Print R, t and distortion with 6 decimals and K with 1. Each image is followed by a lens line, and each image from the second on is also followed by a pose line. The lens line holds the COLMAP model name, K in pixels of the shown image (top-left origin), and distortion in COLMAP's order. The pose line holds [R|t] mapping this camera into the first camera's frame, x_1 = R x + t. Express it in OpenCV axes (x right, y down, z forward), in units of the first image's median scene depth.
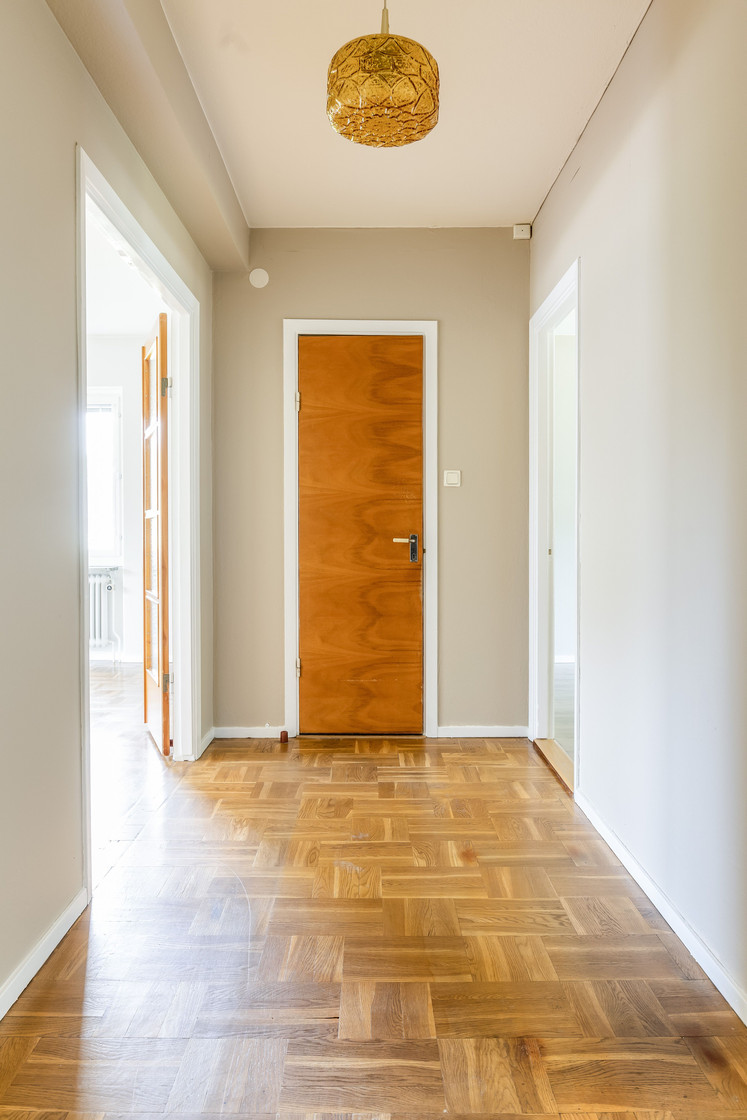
lens RADIAL K [[1237.5, 0, 373.5], [0, 1237.5, 560.0], [0, 0, 1]] dist [-0.001100, -0.001927]
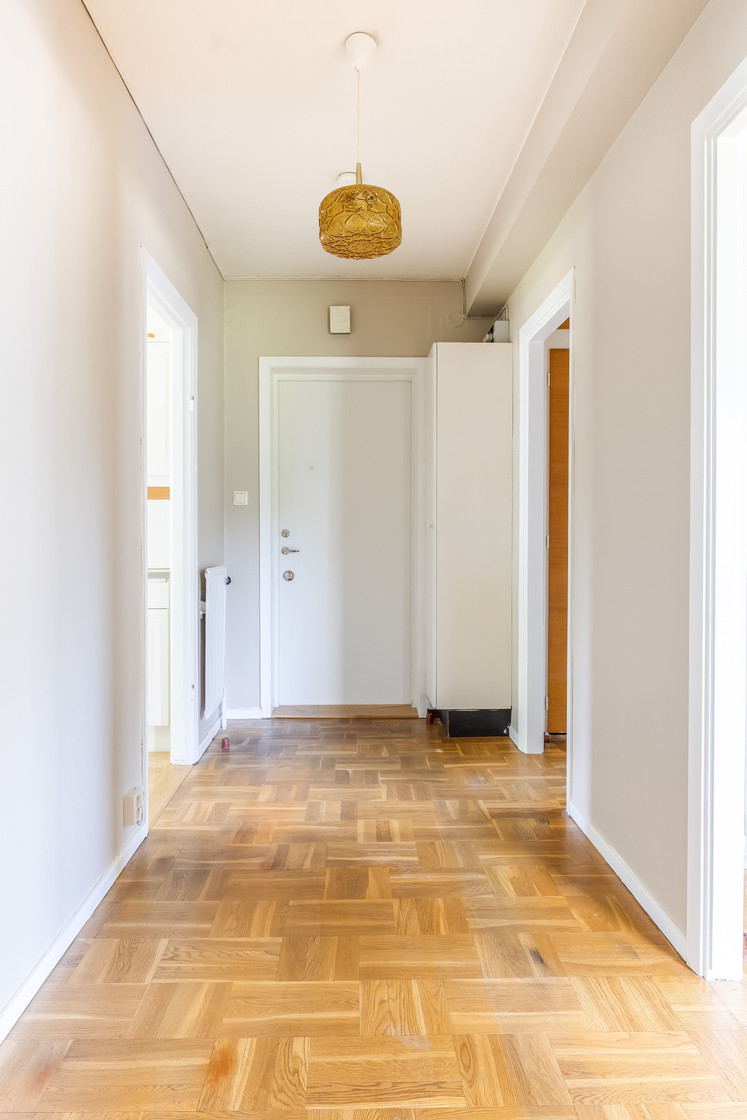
lens RADIAL K [[742.3, 0, 373.5], [0, 742.3, 560.0], [0, 0, 1]] dist [0.000243, 0.000027]
pose [[-0.999849, -0.000022, -0.017350, 0.006168], [-0.000863, 0.998823, 0.048490, -0.040625], [0.017328, 0.048498, -0.998673, 1.531438]]
